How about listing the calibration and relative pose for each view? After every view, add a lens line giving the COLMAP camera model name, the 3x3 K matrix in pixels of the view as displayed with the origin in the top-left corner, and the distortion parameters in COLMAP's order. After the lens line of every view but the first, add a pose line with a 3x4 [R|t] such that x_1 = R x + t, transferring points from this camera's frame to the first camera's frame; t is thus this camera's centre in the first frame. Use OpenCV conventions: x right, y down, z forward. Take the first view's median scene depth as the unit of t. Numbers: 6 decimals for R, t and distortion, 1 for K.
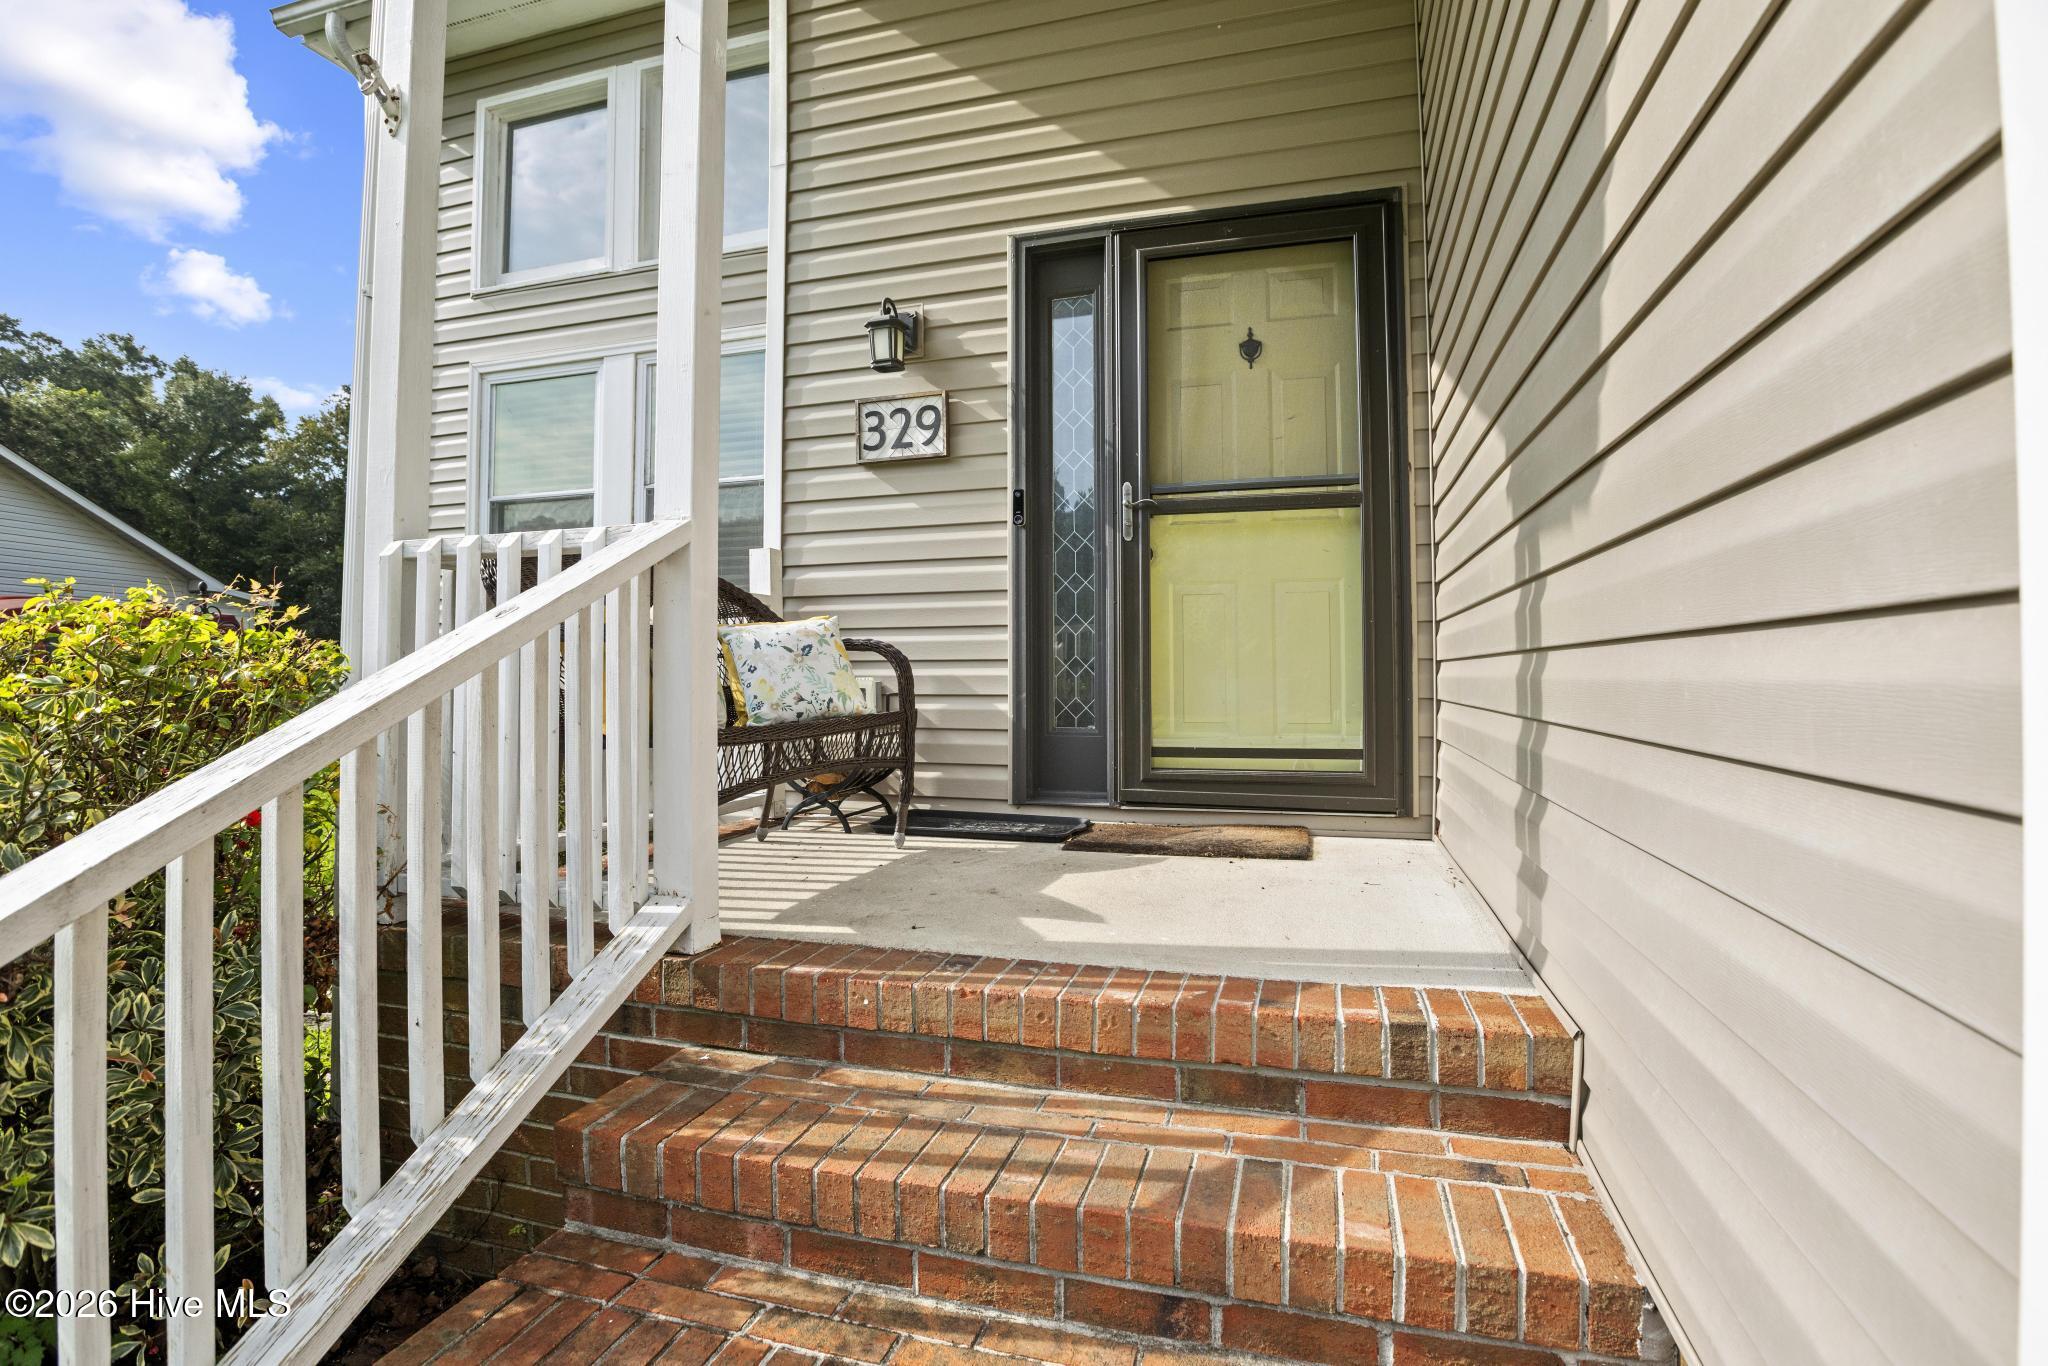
lens RADIAL K [[976.9, 0, 1024.0], [0, 976.9, 683.0], [0, 0, 1]] dist [-0.070118, 0.028574]
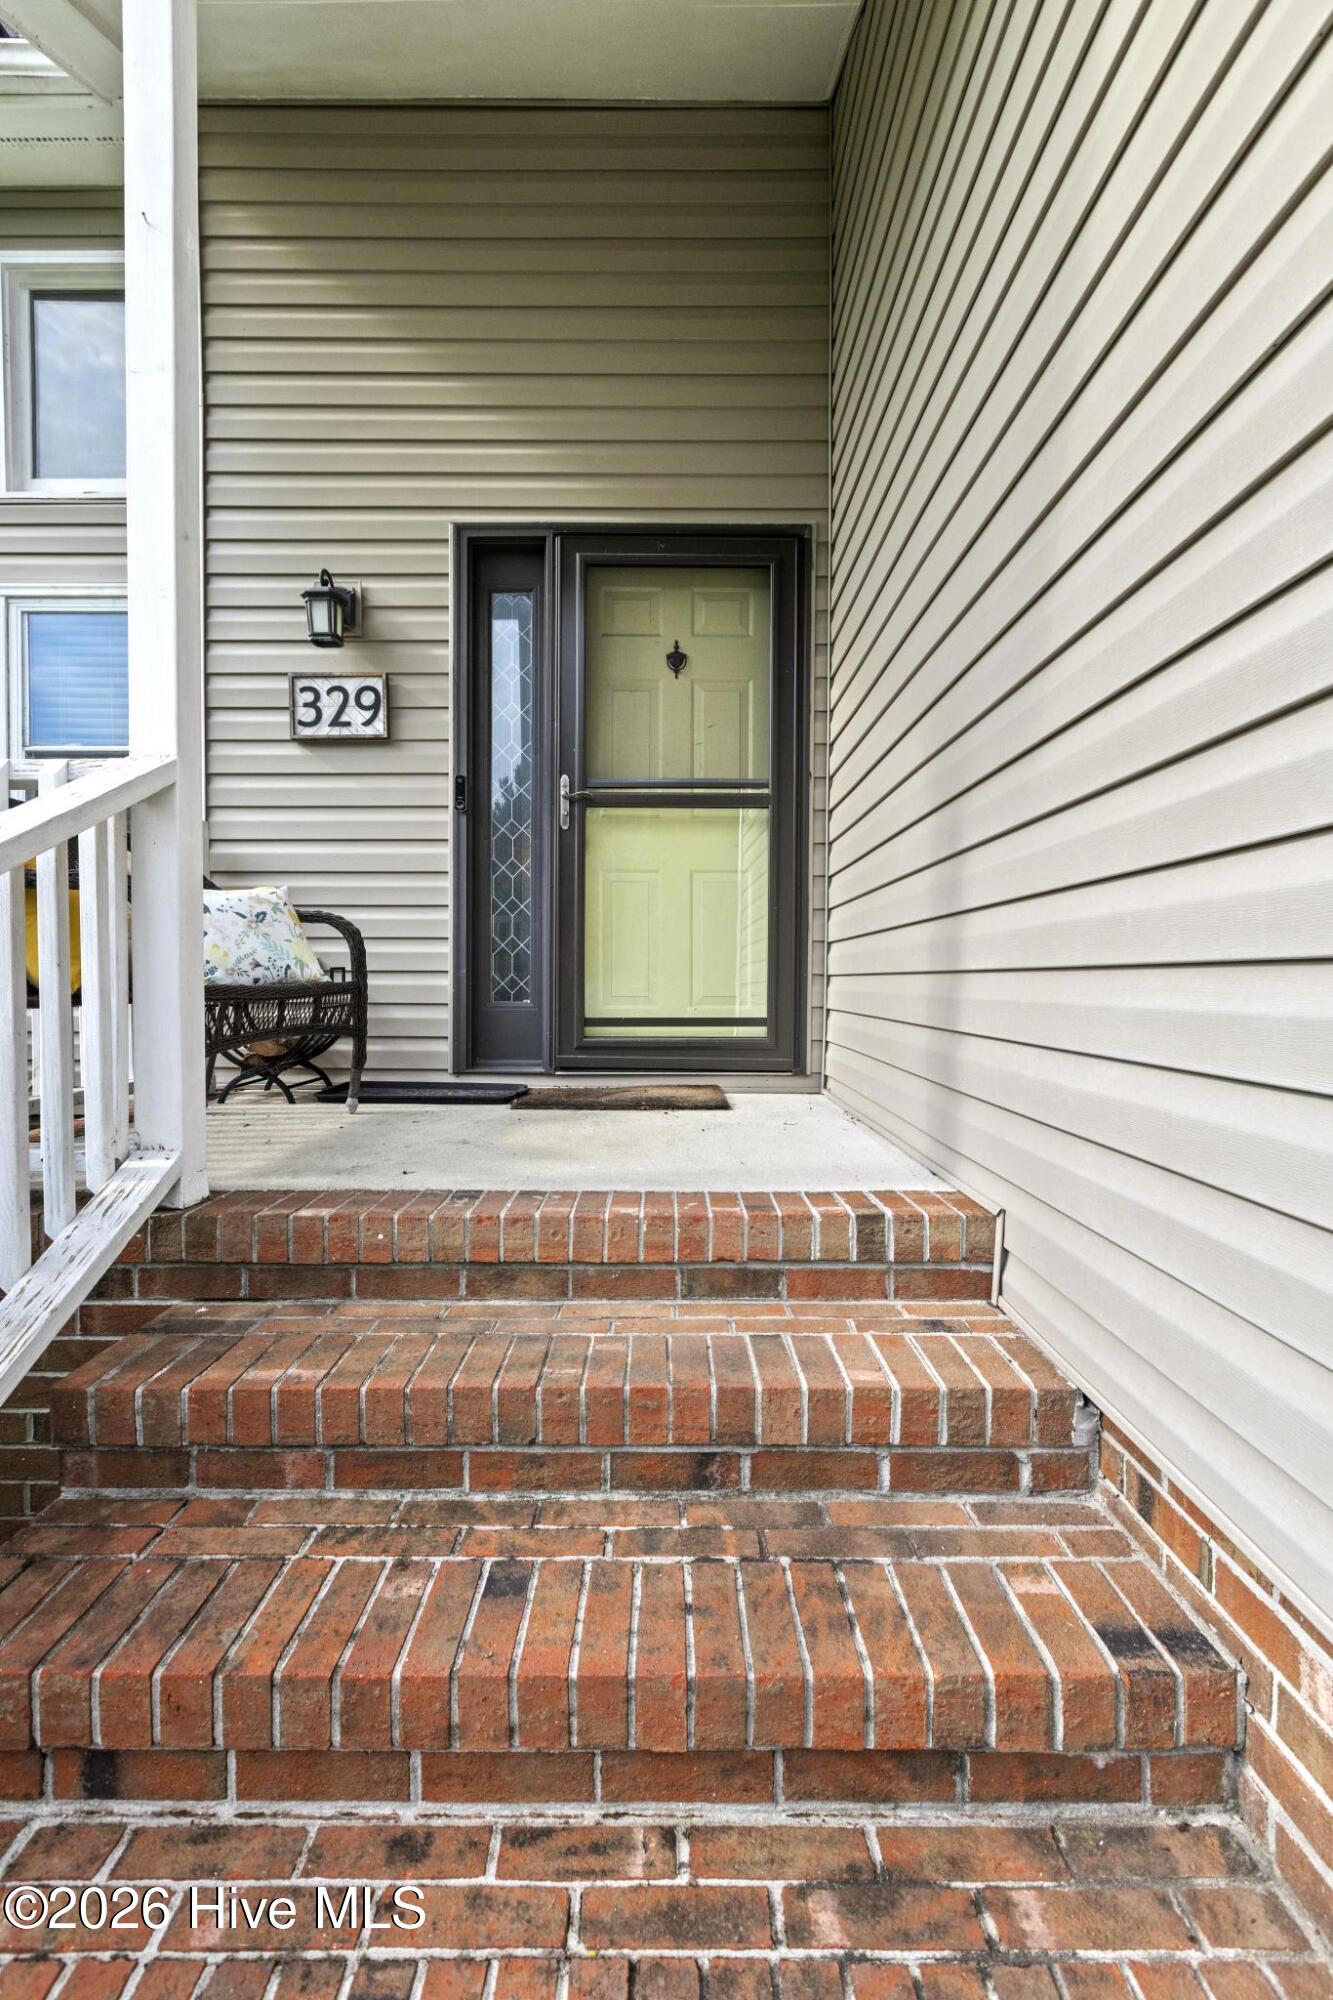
lens RADIAL K [[884.7, 0, 664.4], [0, 884.7, 1027.4], [0, 0, 1]] dist [-0.002508, -0.000015]
pose [[0.959693, -0.007960, 0.280937, -0.129803], [-0.005969, 0.998796, 0.048690, 0.052889], [-0.280986, -0.048404, 0.958490, 0.009318]]
